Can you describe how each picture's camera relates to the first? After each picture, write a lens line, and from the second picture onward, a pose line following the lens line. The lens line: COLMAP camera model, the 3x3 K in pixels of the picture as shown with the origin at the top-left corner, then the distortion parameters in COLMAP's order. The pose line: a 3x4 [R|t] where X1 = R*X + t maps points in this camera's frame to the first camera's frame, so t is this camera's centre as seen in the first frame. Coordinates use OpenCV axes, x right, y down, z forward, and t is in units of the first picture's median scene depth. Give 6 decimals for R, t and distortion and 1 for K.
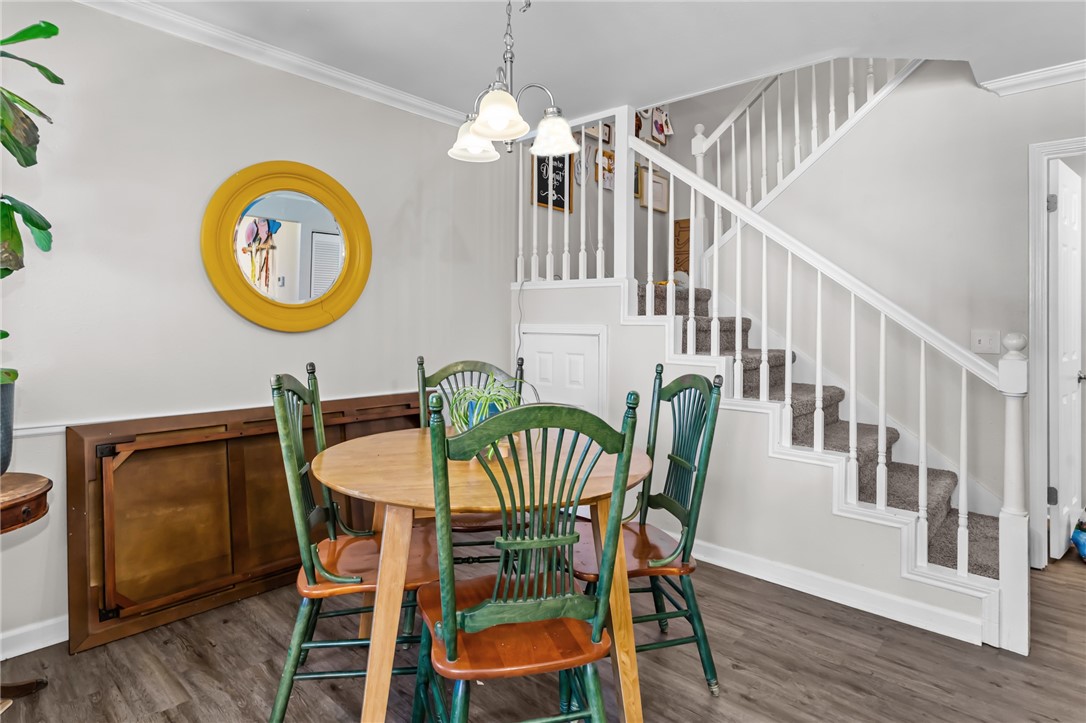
lens RADIAL K [[574.2, 0, 540.1], [0, 574.2, 315.3], [0, 0, 1]] dist [0.002042, 0.000857]
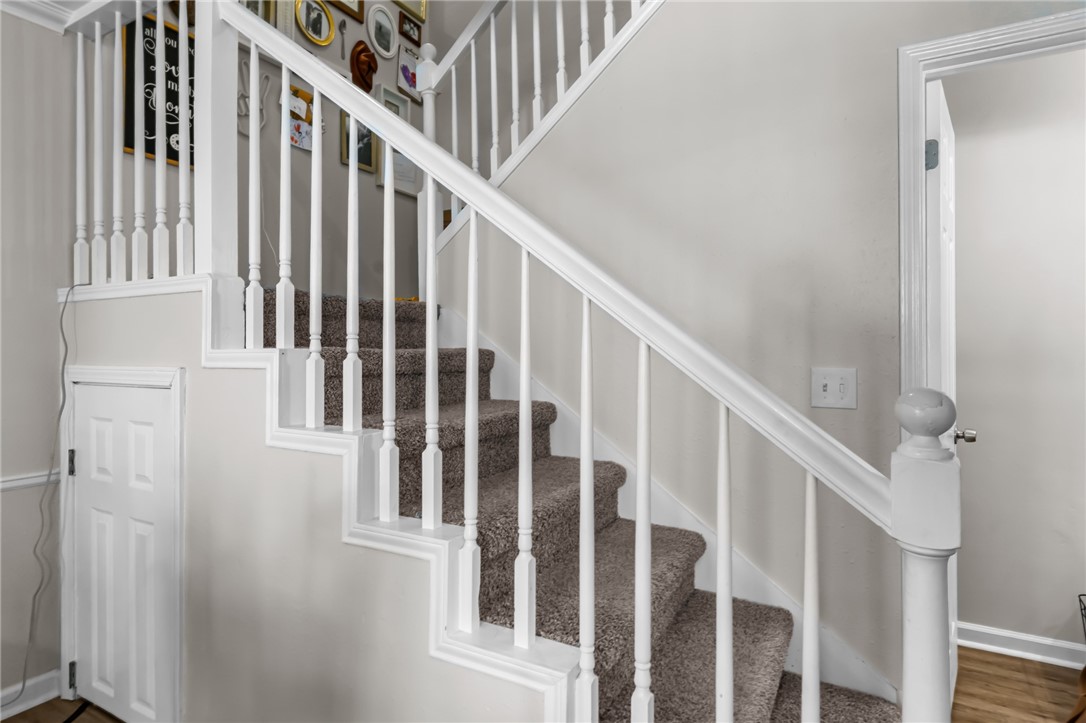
lens RADIAL K [[629.8, 0, 500.1], [0, 629.8, 357.5], [0, 0, 1]] dist [-0.000372, -0.000855]
pose [[0.980412, -0.013208, 0.196517, 0.266336], [0.009245, 0.999735, 0.021070, -0.001150], [-0.196743, -0.018840, 0.980274, 0.370193]]
